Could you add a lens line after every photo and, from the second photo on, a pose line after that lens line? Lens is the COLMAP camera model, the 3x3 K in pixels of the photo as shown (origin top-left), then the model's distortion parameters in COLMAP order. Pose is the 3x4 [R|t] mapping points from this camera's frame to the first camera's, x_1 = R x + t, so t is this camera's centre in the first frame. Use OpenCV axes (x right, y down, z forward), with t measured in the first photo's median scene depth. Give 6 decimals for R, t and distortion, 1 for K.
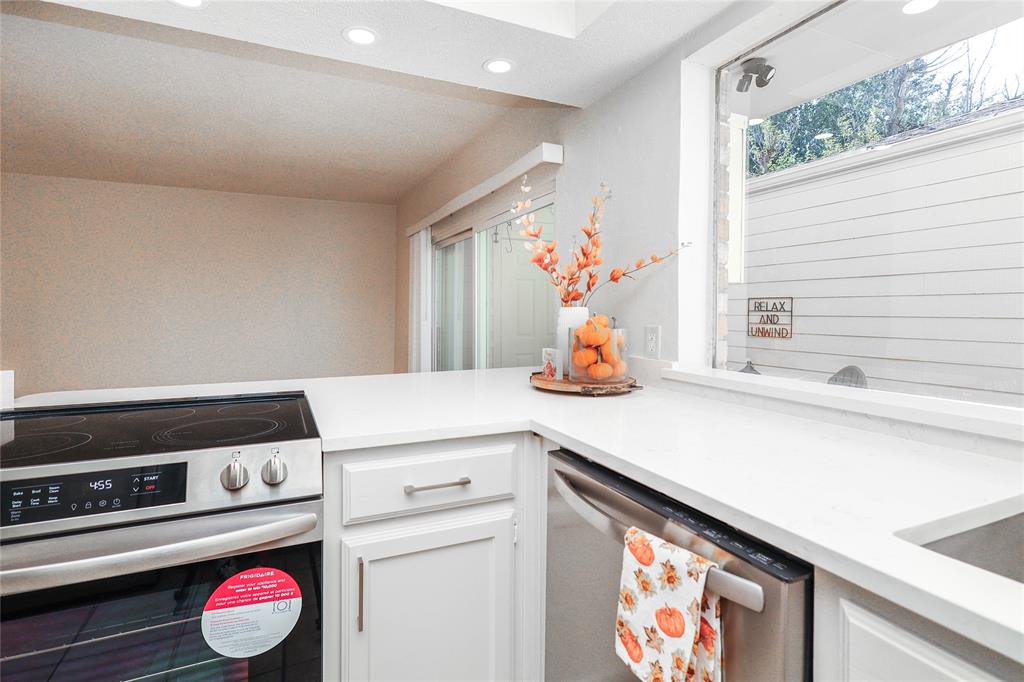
lens RADIAL K [[493.4, 0, 500.6], [0, 493.4, 316.9], [0, 0, 1]] dist [0.004630, -0.003702]
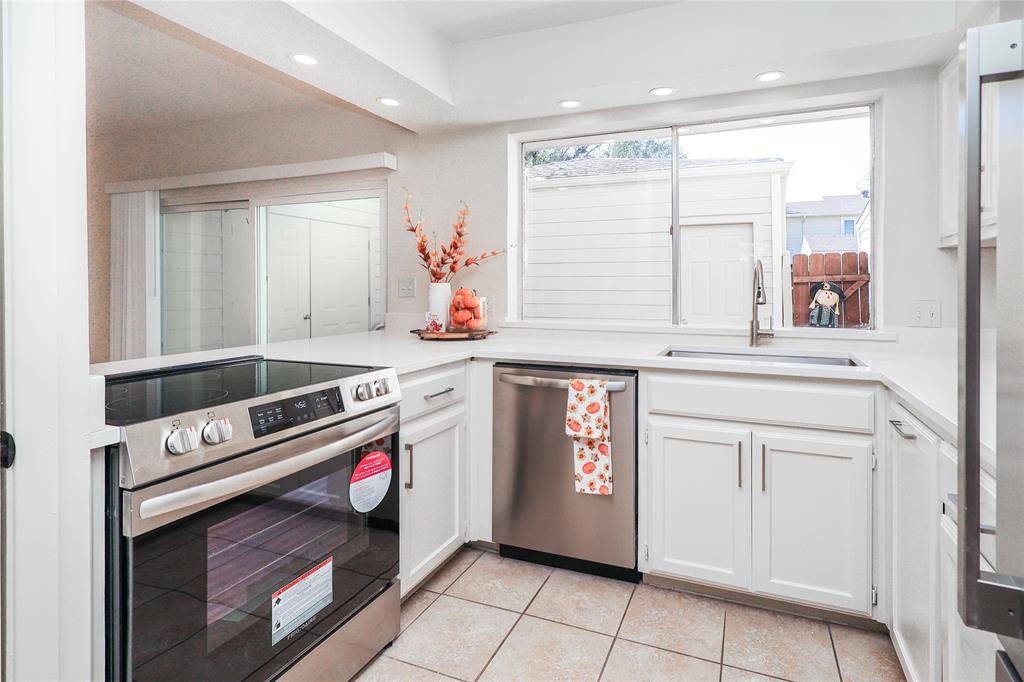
lens RADIAL K [[493.4, 0, 569.2], [0, 493.4, 291.3], [0, 0, 1]] dist [0.004630, -0.003702]
pose [[0.695615, -0.005230, 0.718395, -0.703981], [0.007405, 0.999973, 0.000109, 0.008495], [-0.718376, 0.005244, 0.695635, -0.304513]]
